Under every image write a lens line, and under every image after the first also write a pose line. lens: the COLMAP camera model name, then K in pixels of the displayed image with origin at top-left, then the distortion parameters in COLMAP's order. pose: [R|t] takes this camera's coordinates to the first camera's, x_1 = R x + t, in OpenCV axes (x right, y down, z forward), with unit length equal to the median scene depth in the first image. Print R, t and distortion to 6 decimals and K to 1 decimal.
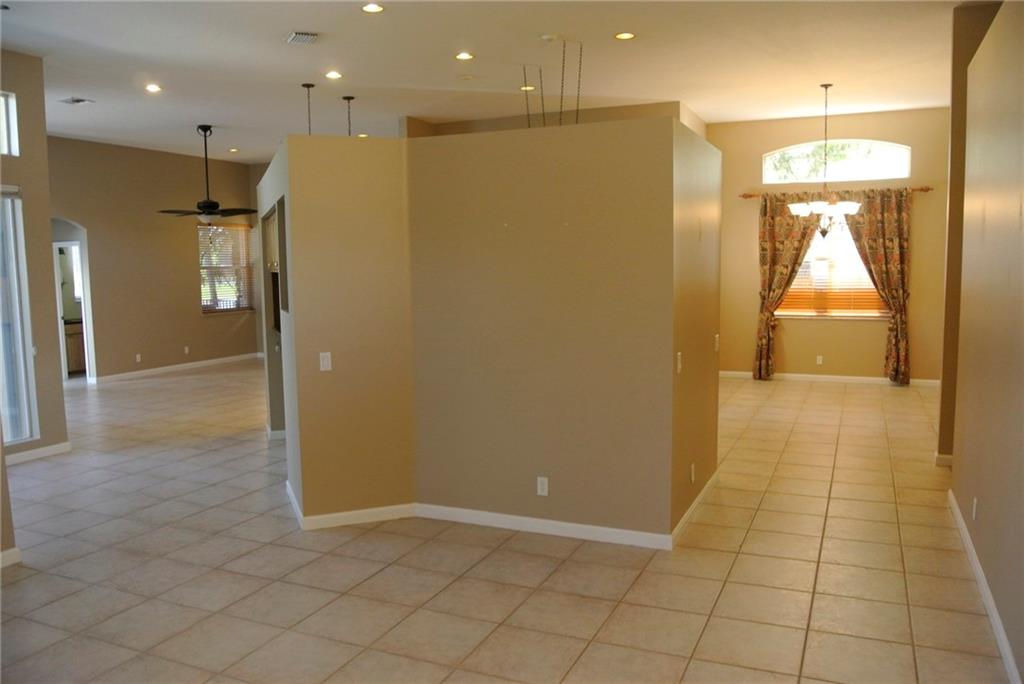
lens RADIAL K [[794.8, 0, 510.3], [0, 794.8, 354.5], [0, 0, 1]] dist [-0.082493, 0.031494]
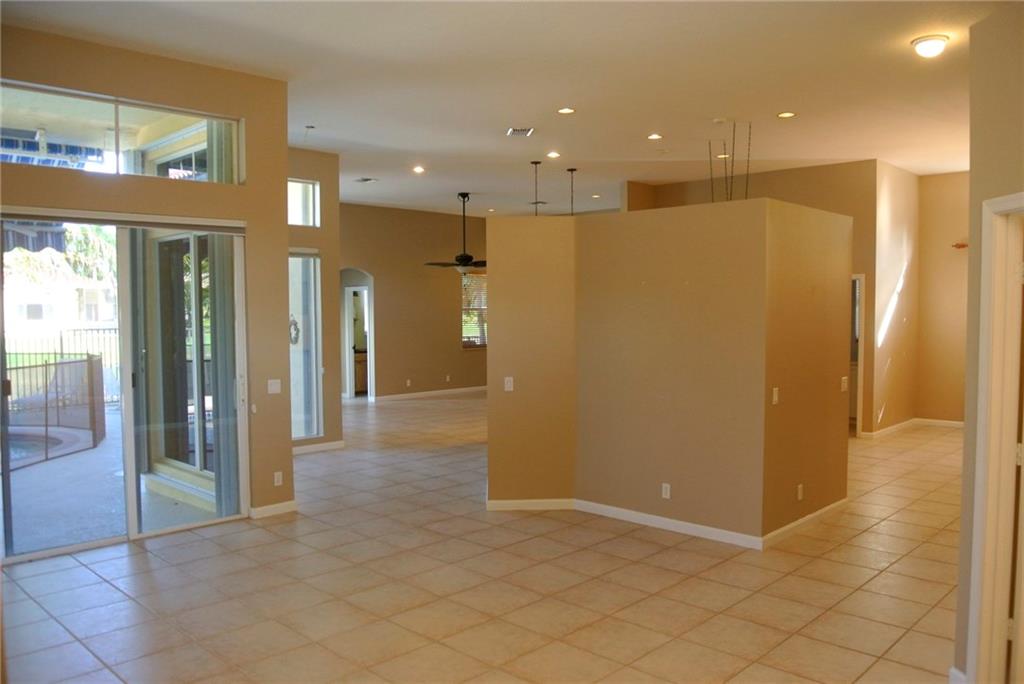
lens RADIAL K [[794.8, 0, 507.3], [0, 794.8, 354.8], [0, 0, 1]] dist [-0.082493, 0.031494]
pose [[0.938982, 0.030046, -0.342653, 0.208399], [-0.047608, 0.997942, -0.042957, 0.016268], [0.340657, 0.056648, 0.938480, -0.244965]]
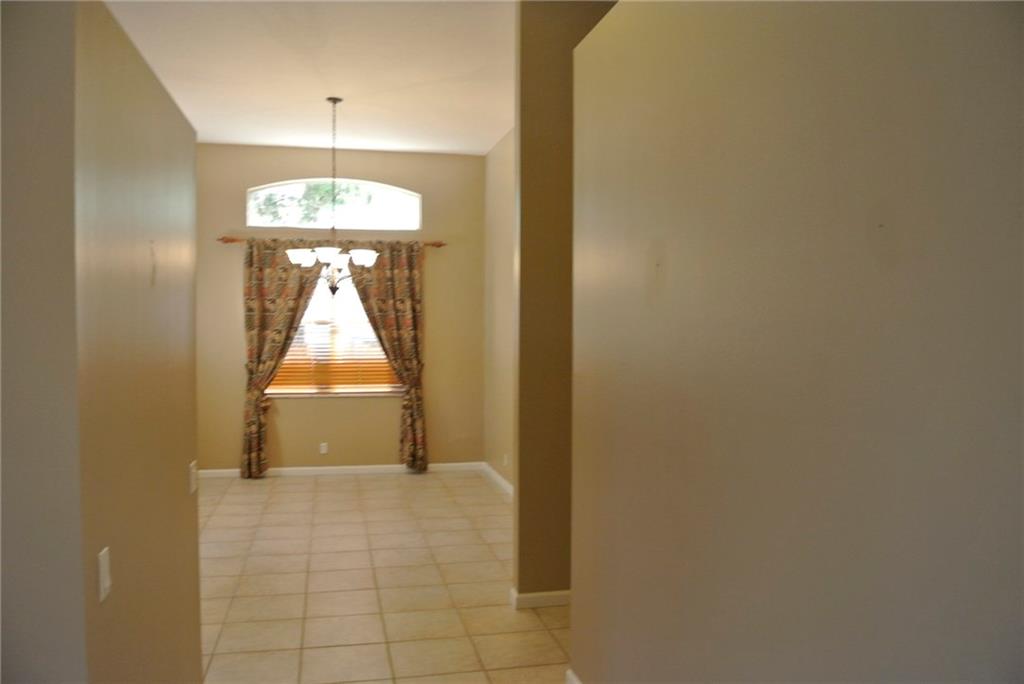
lens RADIAL K [[794.8, 0, 514.3], [0, 794.8, 349.3], [0, 0, 1]] dist [-0.082493, 0.031494]
pose [[0.795536, -0.001028, 0.605906, 0.061693], [0.053155, 0.996261, -0.068101, -0.029161], [-0.603571, 0.086383, 0.792616, 0.241772]]
